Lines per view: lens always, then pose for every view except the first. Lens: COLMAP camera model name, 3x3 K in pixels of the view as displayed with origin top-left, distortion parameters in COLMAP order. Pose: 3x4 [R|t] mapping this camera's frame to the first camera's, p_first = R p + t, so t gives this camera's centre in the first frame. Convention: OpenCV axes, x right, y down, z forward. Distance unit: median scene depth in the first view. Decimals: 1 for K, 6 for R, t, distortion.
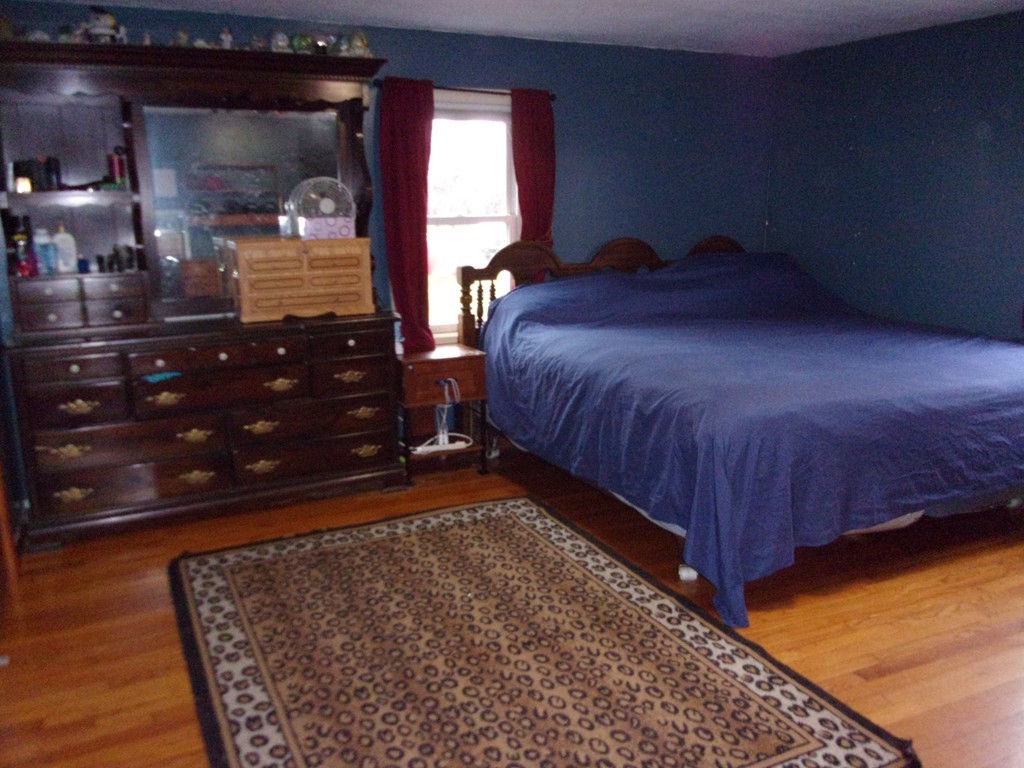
lens RADIAL K [[876.2, 0, 503.2], [0, 876.2, 382.0], [0, 0, 1]] dist [0.024681, -0.004720]
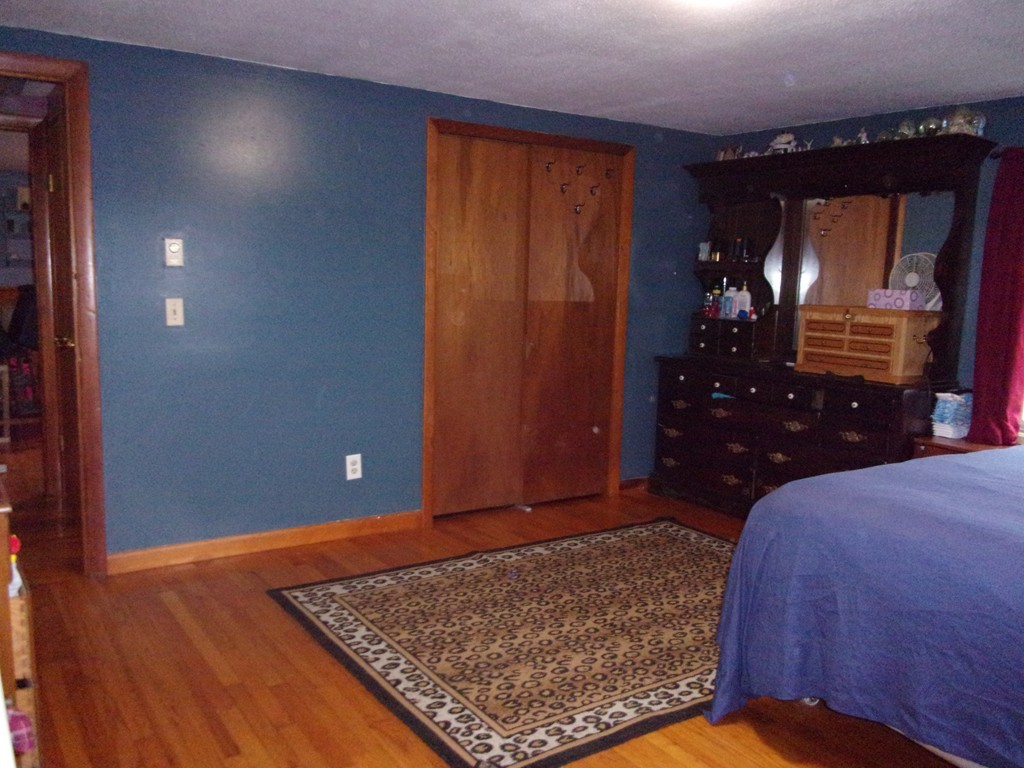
lens RADIAL K [[876.2, 0, 510.0], [0, 876.2, 388.2], [0, 0, 1]] dist [0.024681, -0.004720]
pose [[0.143256, 0.146979, -0.978711, 0.946020], [-0.244176, 0.963589, 0.108967, -0.092179], [0.959091, 0.223367, 0.173928, 0.488077]]
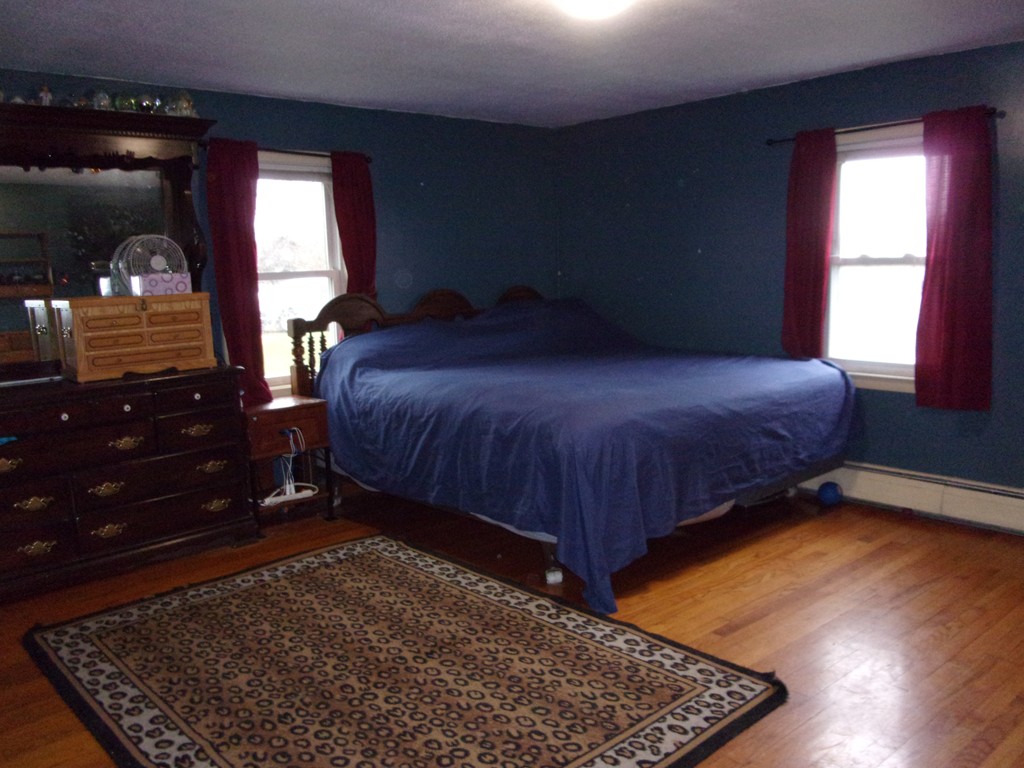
lens RADIAL K [[876.2, 0, 504.2], [0, 876.2, 379.2], [0, 0, 1]] dist [0.024681, -0.004720]
pose [[0.960167, -0.062458, 0.272356, -0.129164], [0.085065, 0.993771, -0.071994, 0.044267], [-0.266163, 0.092294, 0.959499, -0.060184]]
